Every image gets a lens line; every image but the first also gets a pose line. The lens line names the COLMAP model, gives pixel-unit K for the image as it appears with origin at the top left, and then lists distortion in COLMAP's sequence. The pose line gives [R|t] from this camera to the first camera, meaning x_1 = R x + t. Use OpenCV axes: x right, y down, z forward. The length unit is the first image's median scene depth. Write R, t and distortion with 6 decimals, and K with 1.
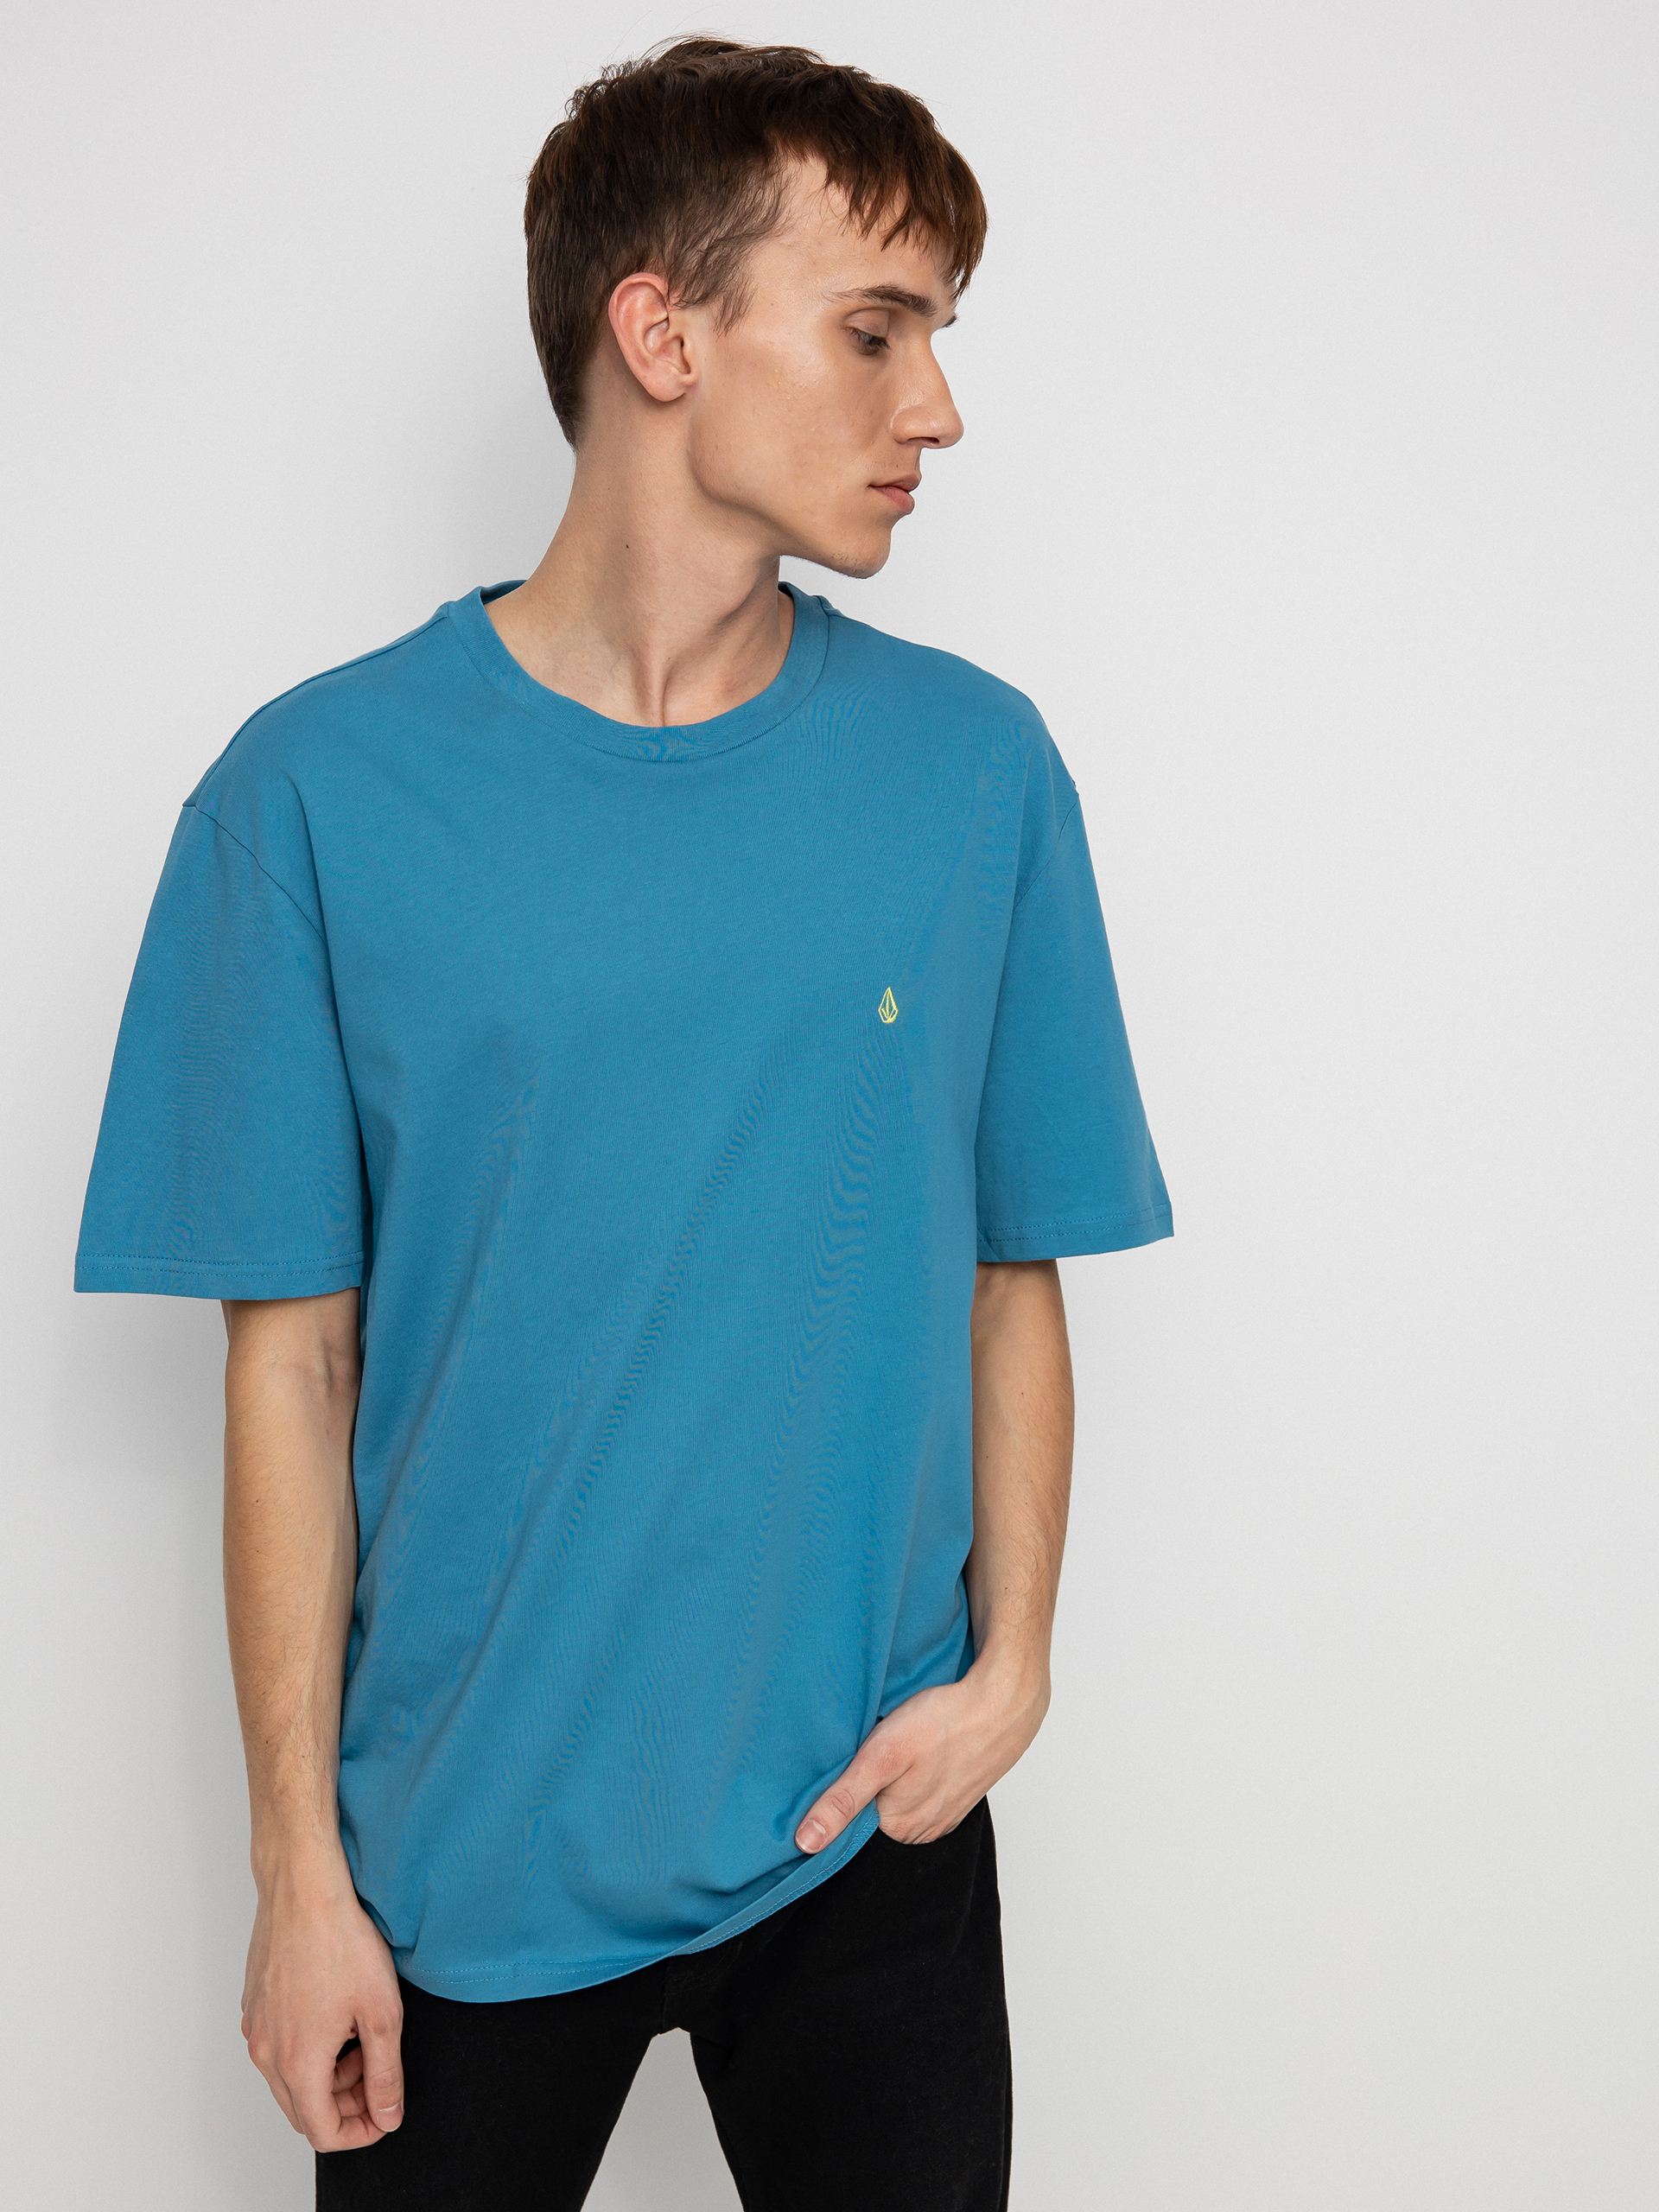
lens RADIAL K [[3135.1, 0, 832.4], [0, 3135.1, 1107.6], [0, 0, 1]] dist [-0.196931, 0.000000]
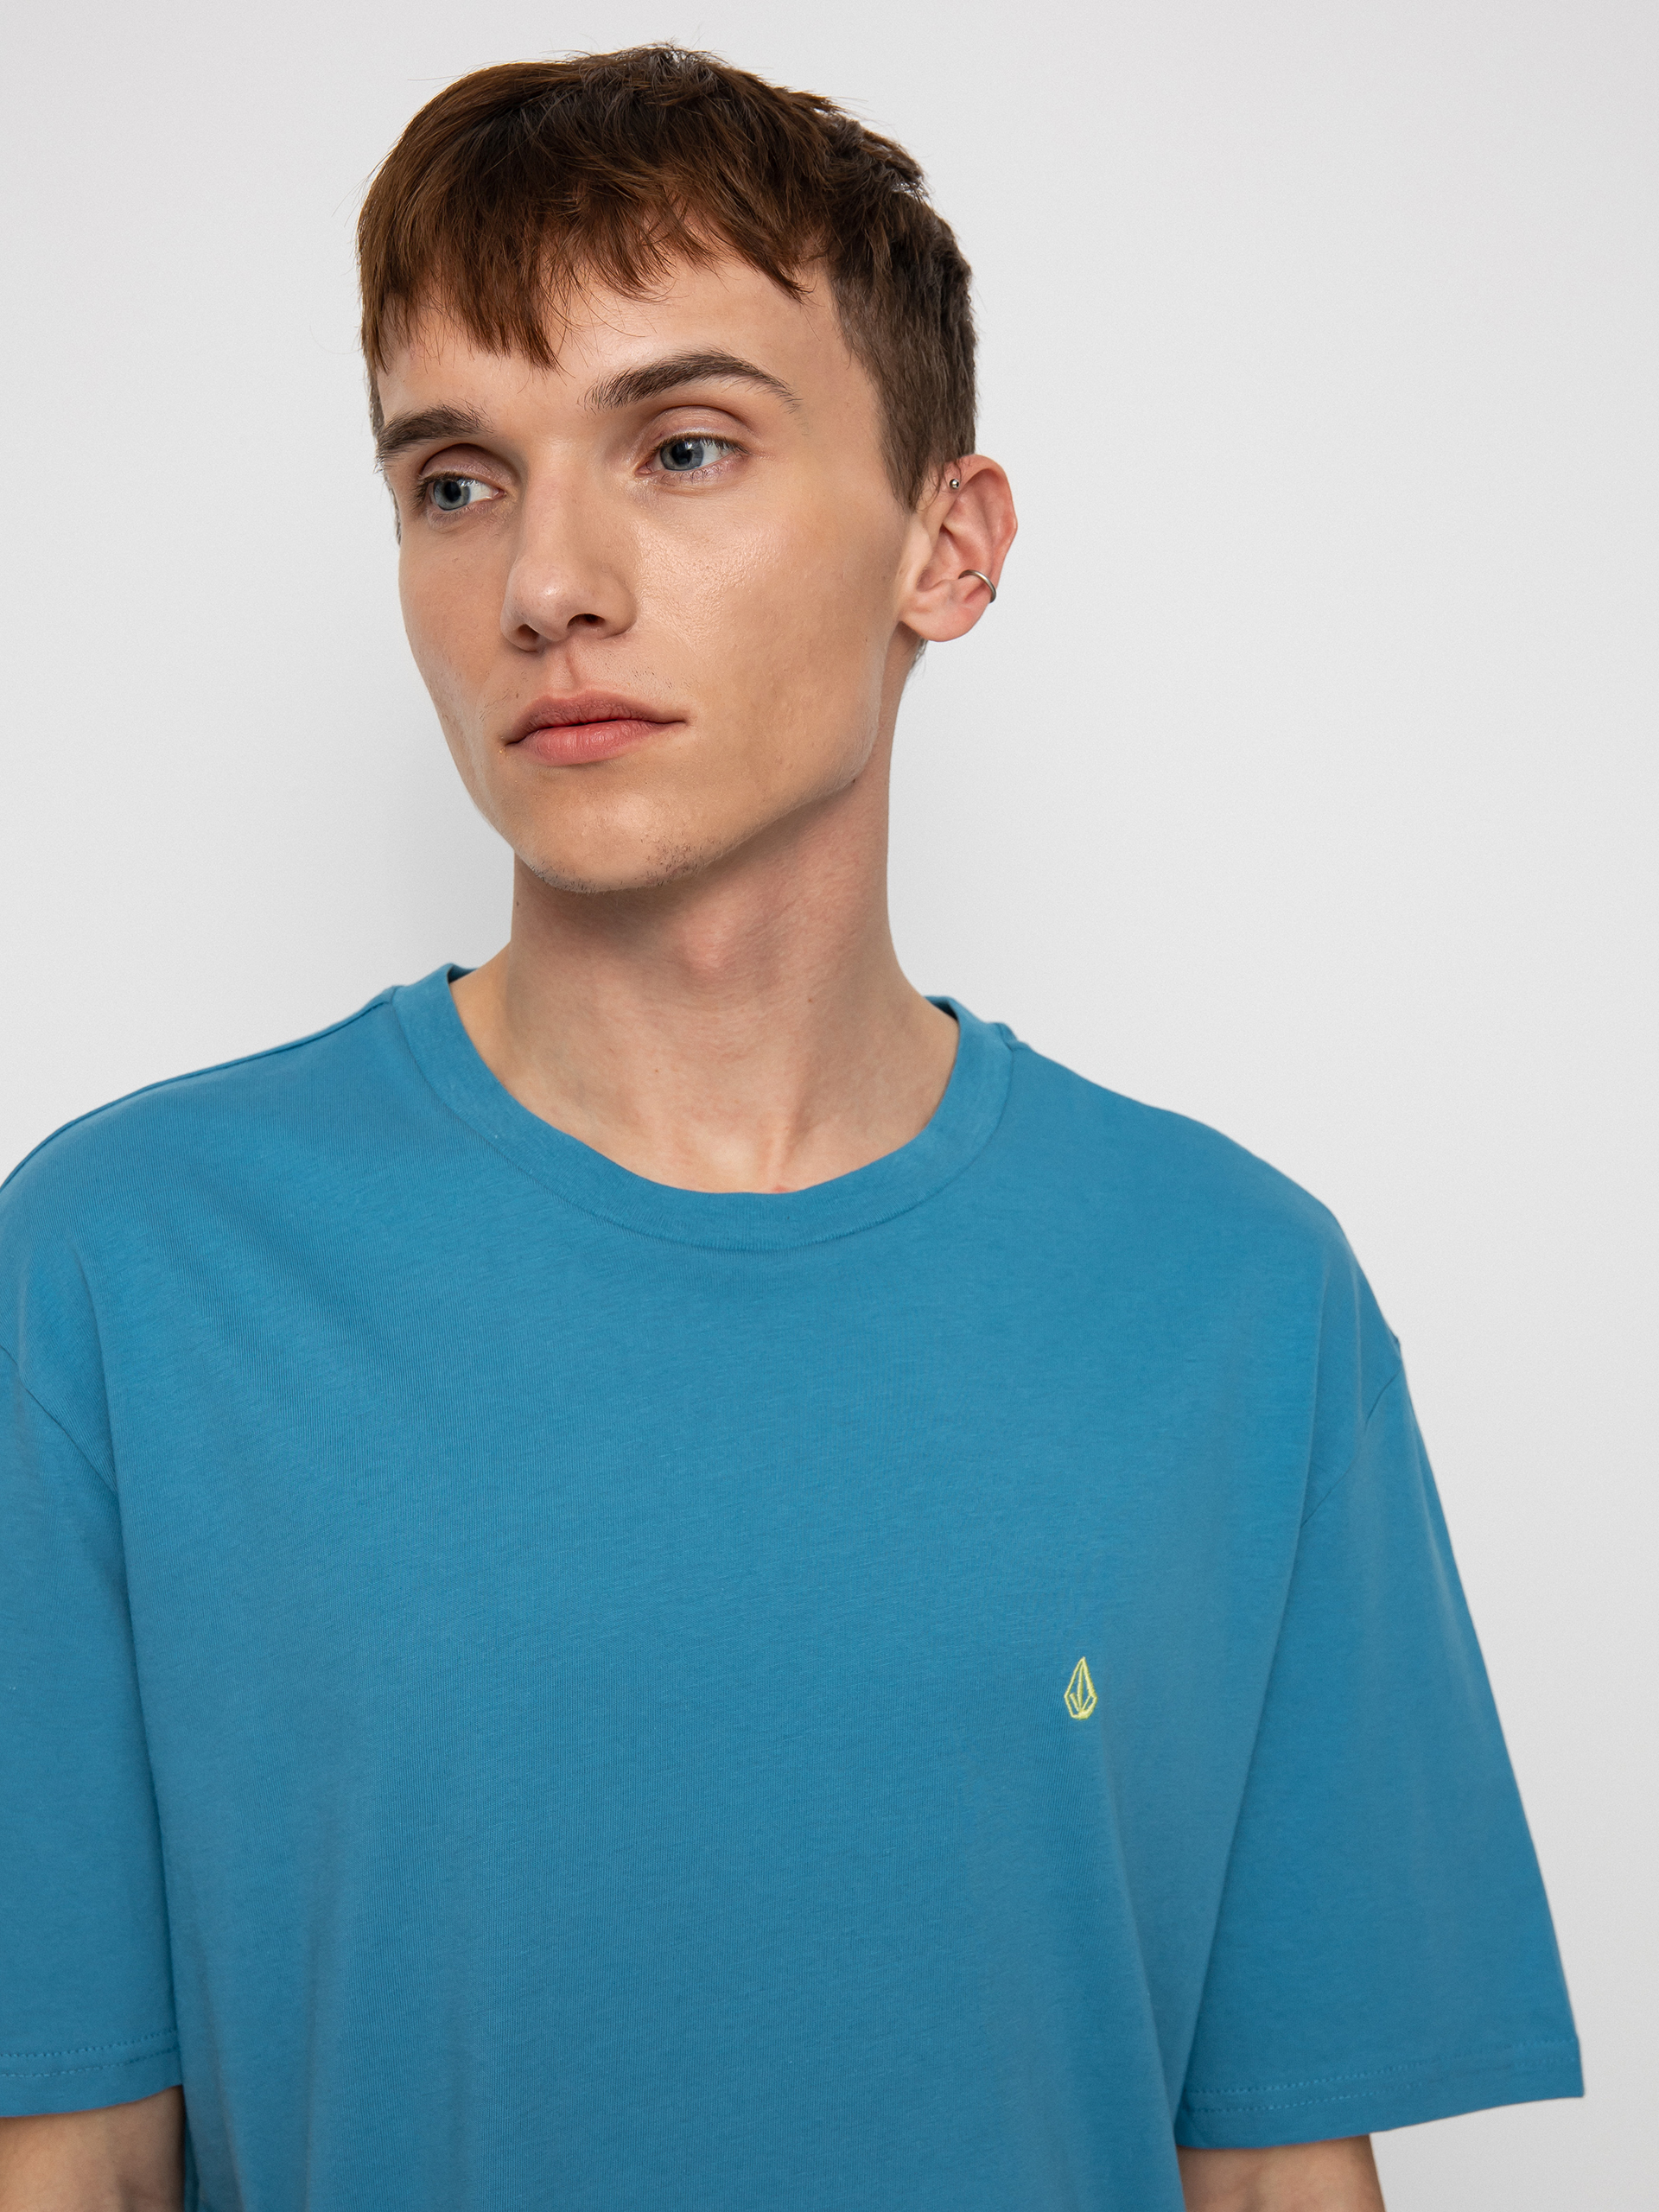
lens RADIAL K [[3135.1, 0, 822.7], [0, 3135.1, 1100.5], [0, 0, 1]] dist [-0.196931, 0.000000]
pose [[0.996822, 0.046596, -0.064616, 0.001939], [-0.060094, 0.972291, -0.225920, -0.004919], [0.052299, 0.229085, 0.972001, 0.403098]]
